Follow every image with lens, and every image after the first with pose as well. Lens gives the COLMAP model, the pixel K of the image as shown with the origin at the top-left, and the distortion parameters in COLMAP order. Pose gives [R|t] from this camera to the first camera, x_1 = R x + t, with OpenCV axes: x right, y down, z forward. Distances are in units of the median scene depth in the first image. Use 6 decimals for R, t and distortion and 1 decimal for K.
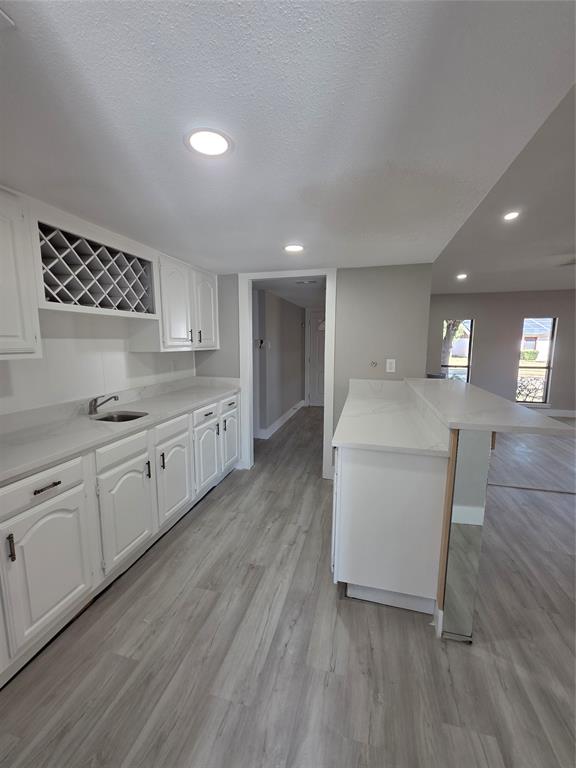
lens RADIAL K [[308.9, 0, 289.5], [0, 308.9, 382.8], [0, 0, 1]] dist [0.003048, -0.000798]
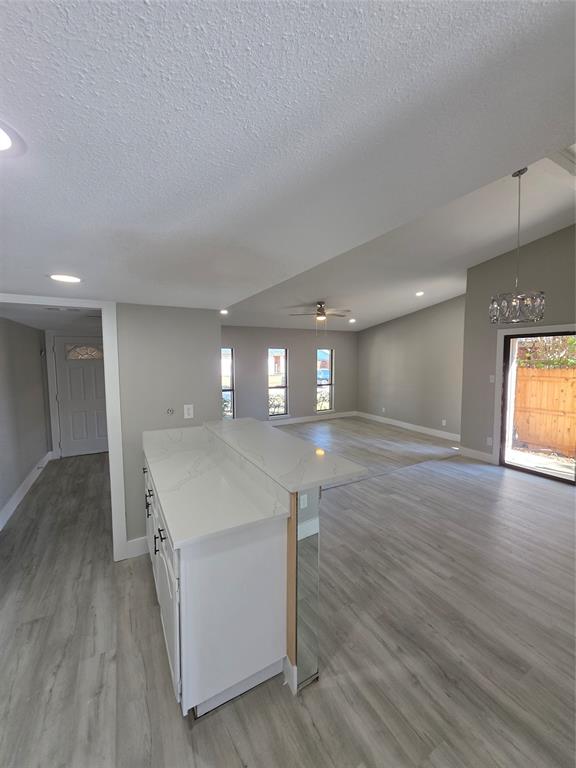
lens RADIAL K [[308.9, 0, 293.4], [0, 308.9, 383.8], [0, 0, 1]] dist [0.003048, -0.000798]
pose [[0.721471, -0.058979, 0.689928, -0.117463], [0.093131, 0.995578, -0.012281, -0.132413], [-0.686153, 0.073114, 0.723774, 0.124197]]
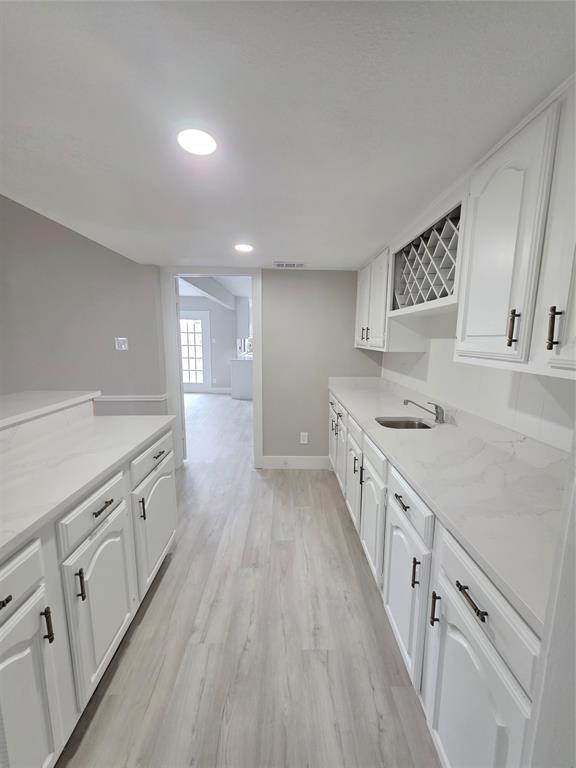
lens RADIAL K [[308.9, 0, 285.6], [0, 308.9, 381.8], [0, 0, 1]] dist [0.003048, -0.000798]
pose [[-0.967277, 0.027680, -0.252207, 0.016441], [-0.042220, 0.962612, 0.267573, -0.218418], [0.250183, 0.269465, -0.929944, 1.604345]]
